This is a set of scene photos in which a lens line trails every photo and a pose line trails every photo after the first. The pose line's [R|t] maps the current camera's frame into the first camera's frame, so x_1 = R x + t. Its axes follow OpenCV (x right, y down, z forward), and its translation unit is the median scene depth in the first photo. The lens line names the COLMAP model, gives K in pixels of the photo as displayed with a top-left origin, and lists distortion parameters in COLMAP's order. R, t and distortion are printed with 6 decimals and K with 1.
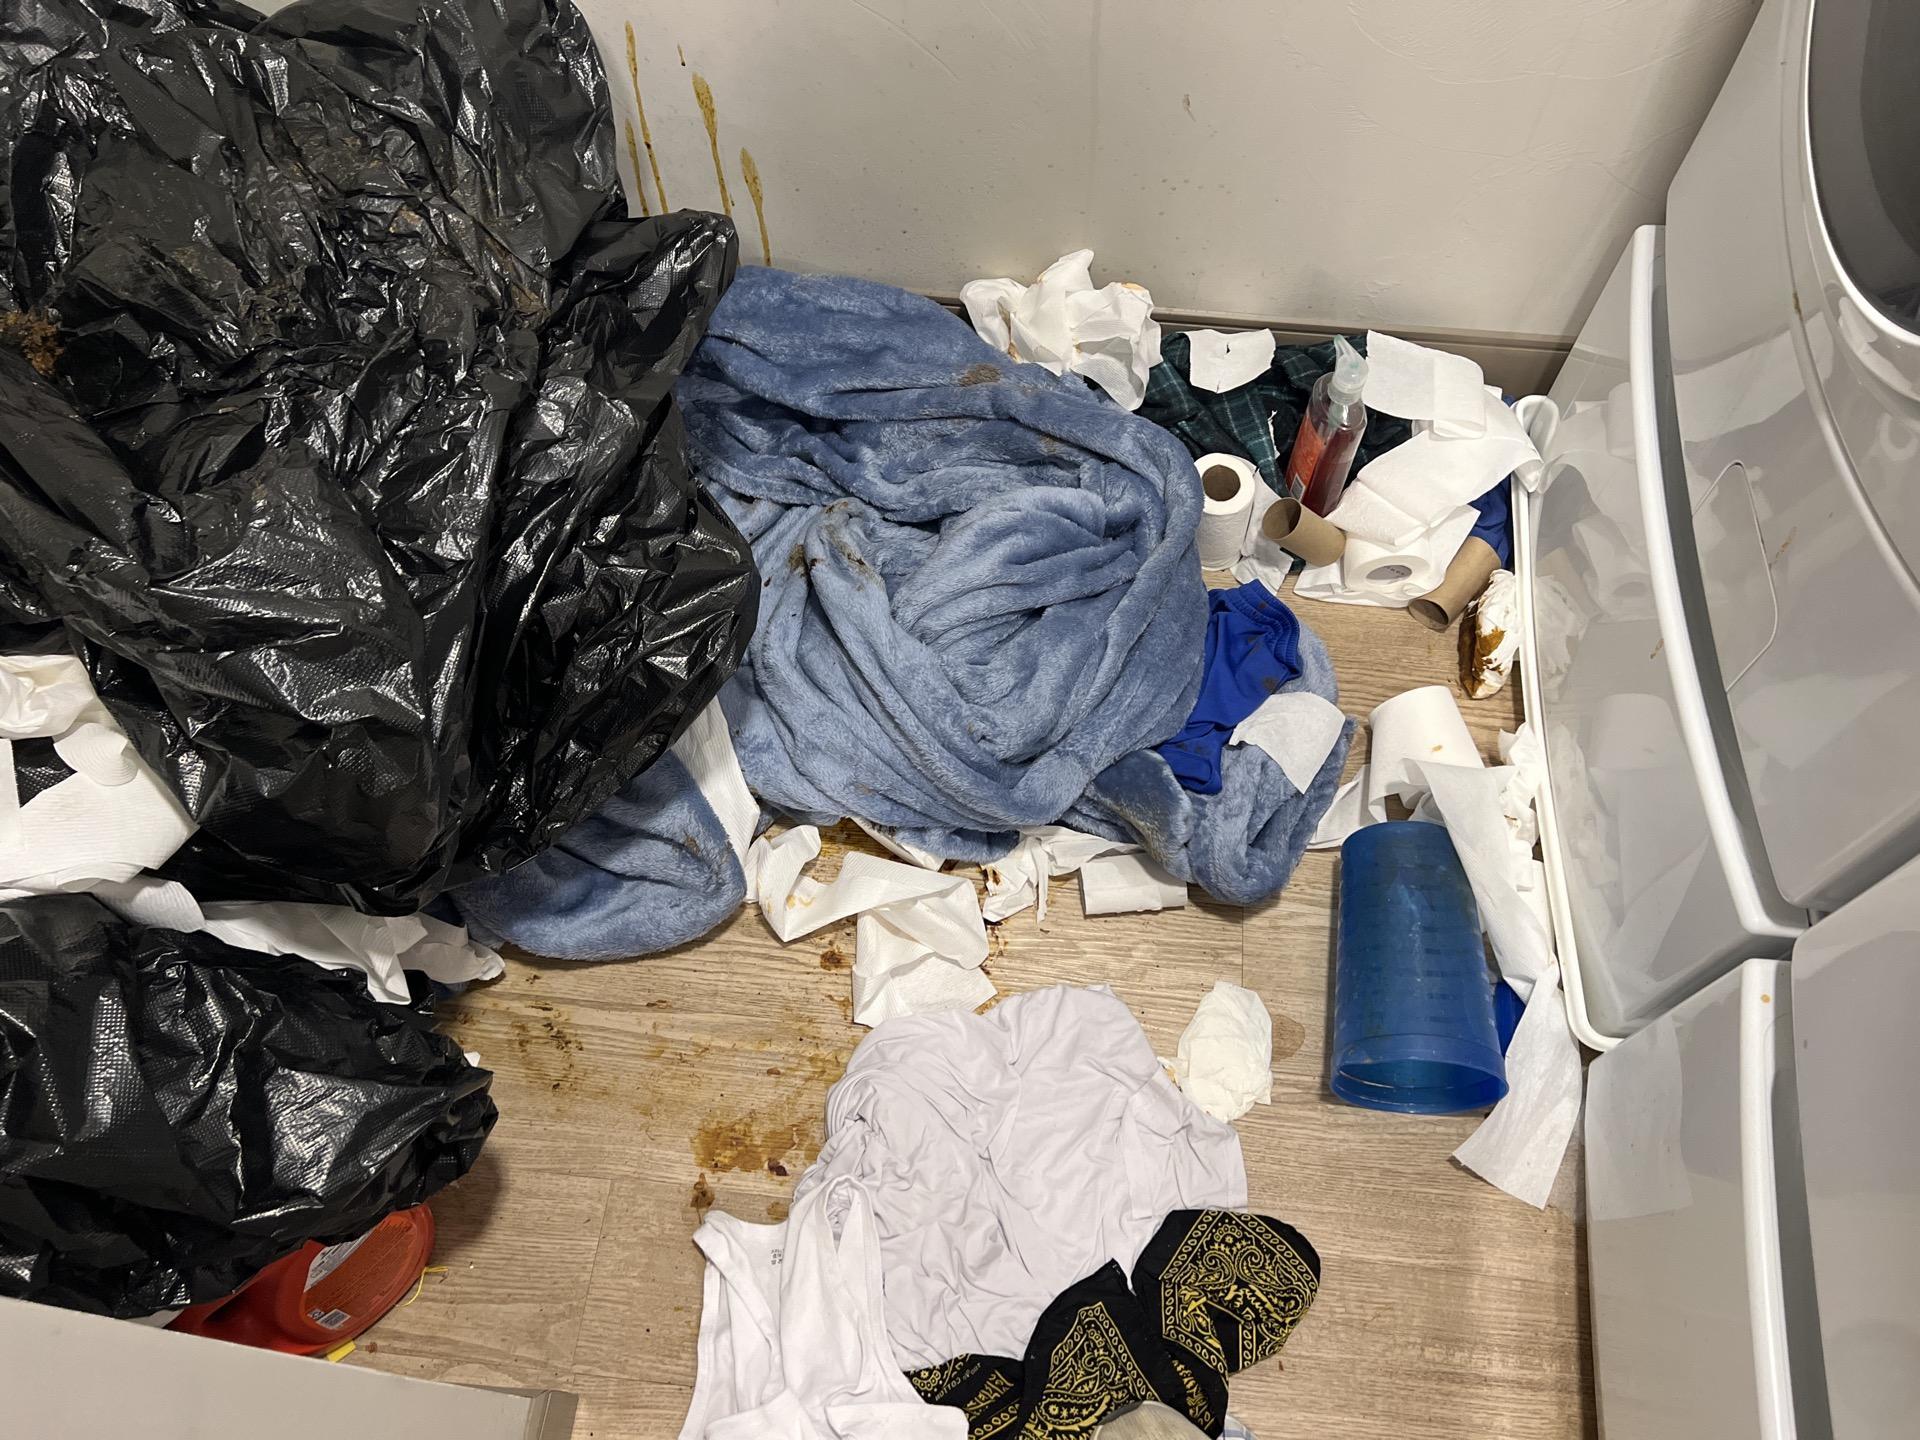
lens RADIAL K [[1463.1, 0, 971.7], [0, 1463.1, 720.5], [0, 0, 1]] dist [0.024763, -0.017177]
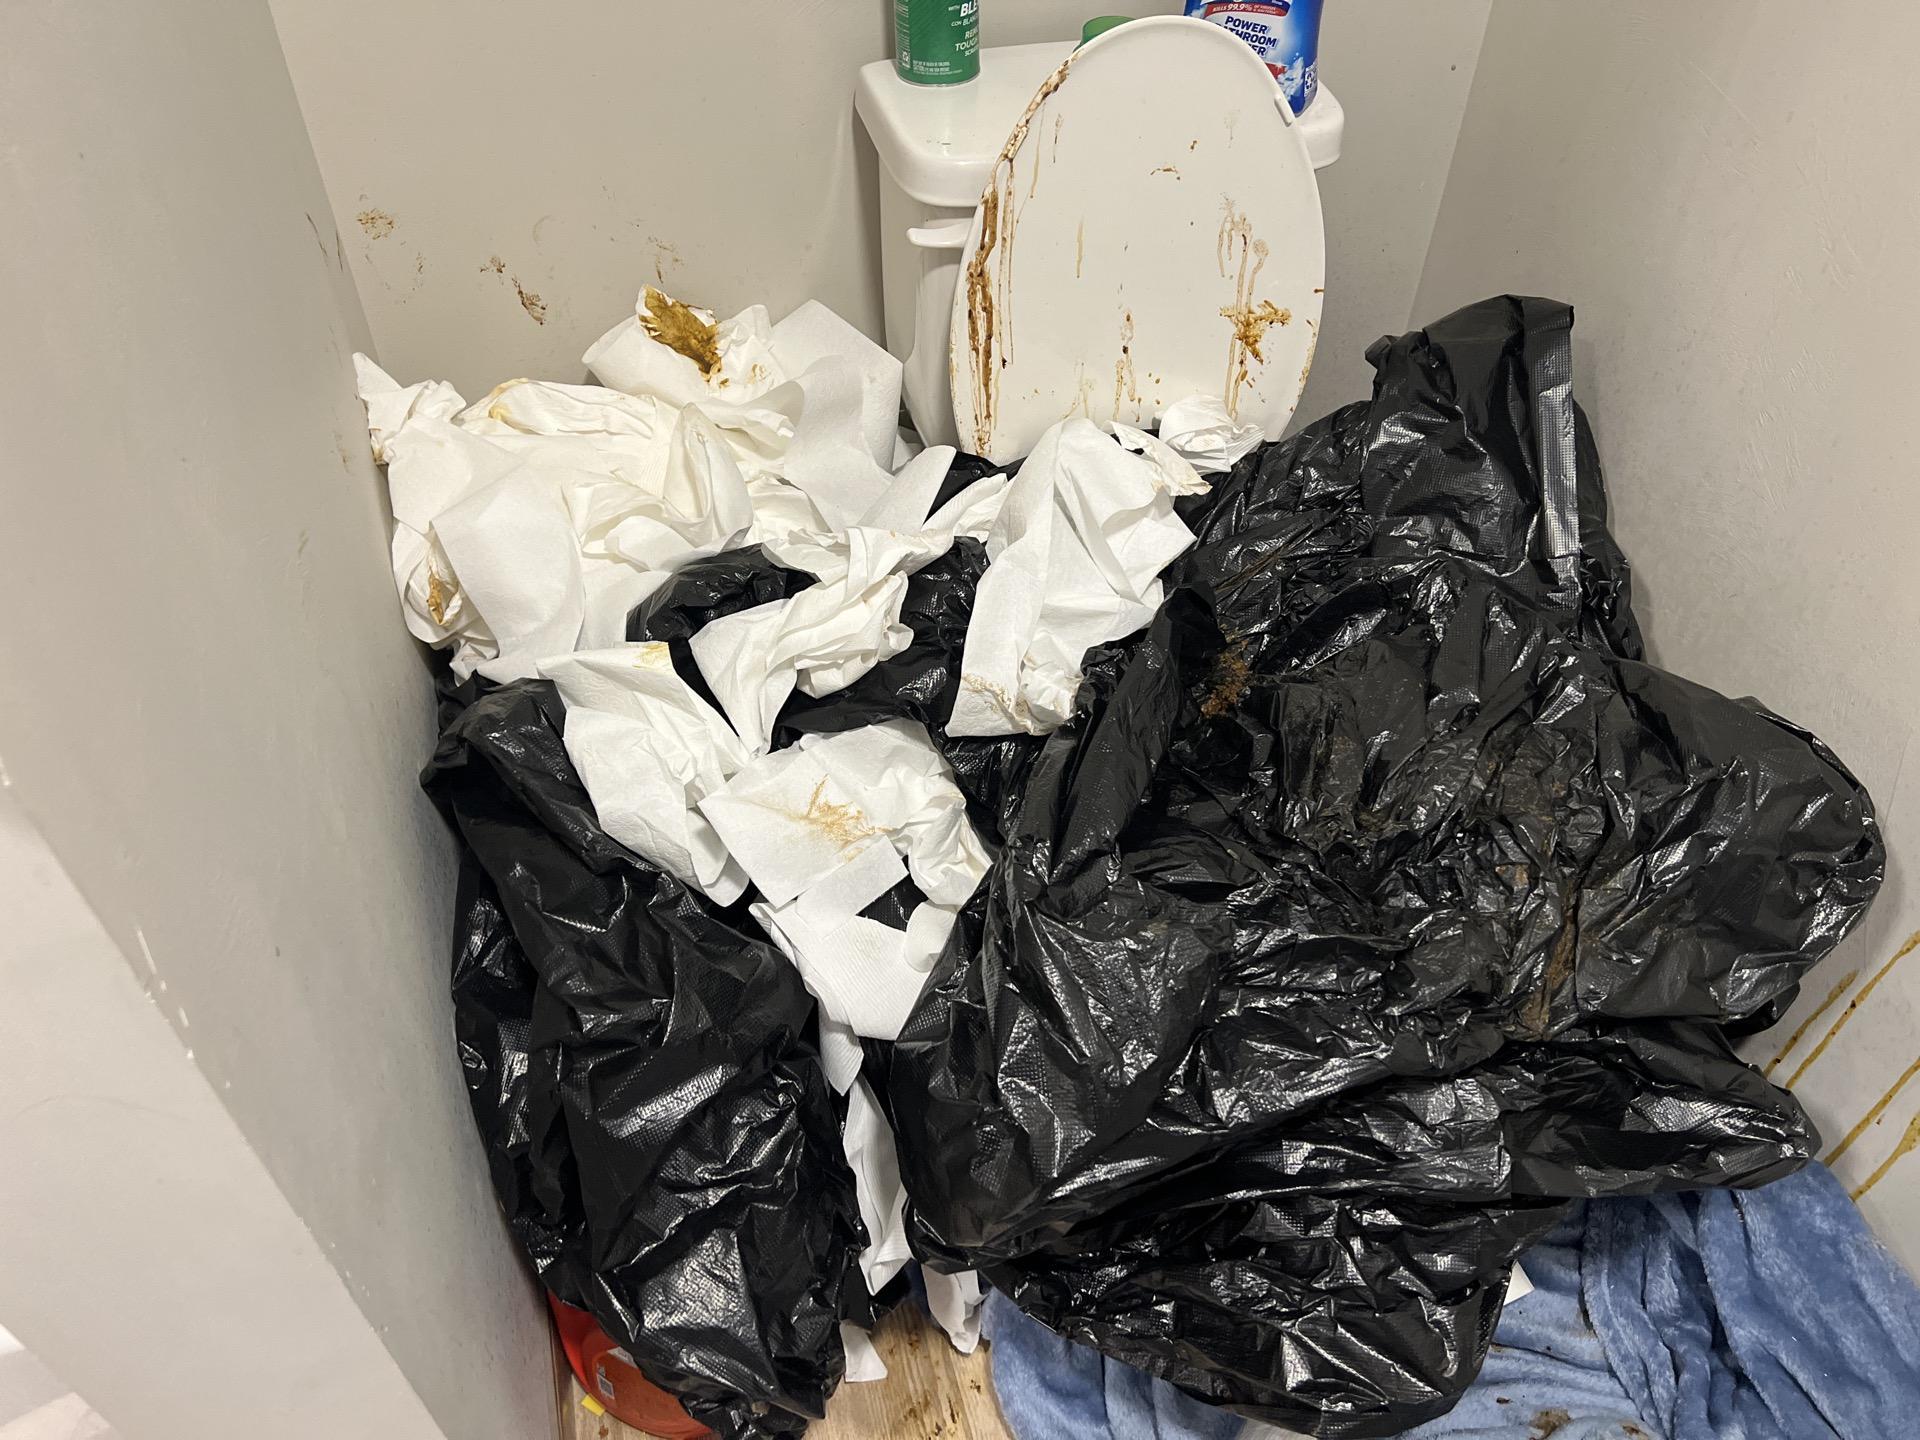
lens RADIAL K [[1463.1, 0, 971.7], [0, 1463.1, 720.5], [0, 0, 1]] dist [0.024763, -0.017177]
pose [[0.385889, 0.670673, -0.633473, 0.019699], [-0.825490, 0.557596, 0.087481, -0.185949], [0.411893, 0.489168, 0.768804, 0.064168]]
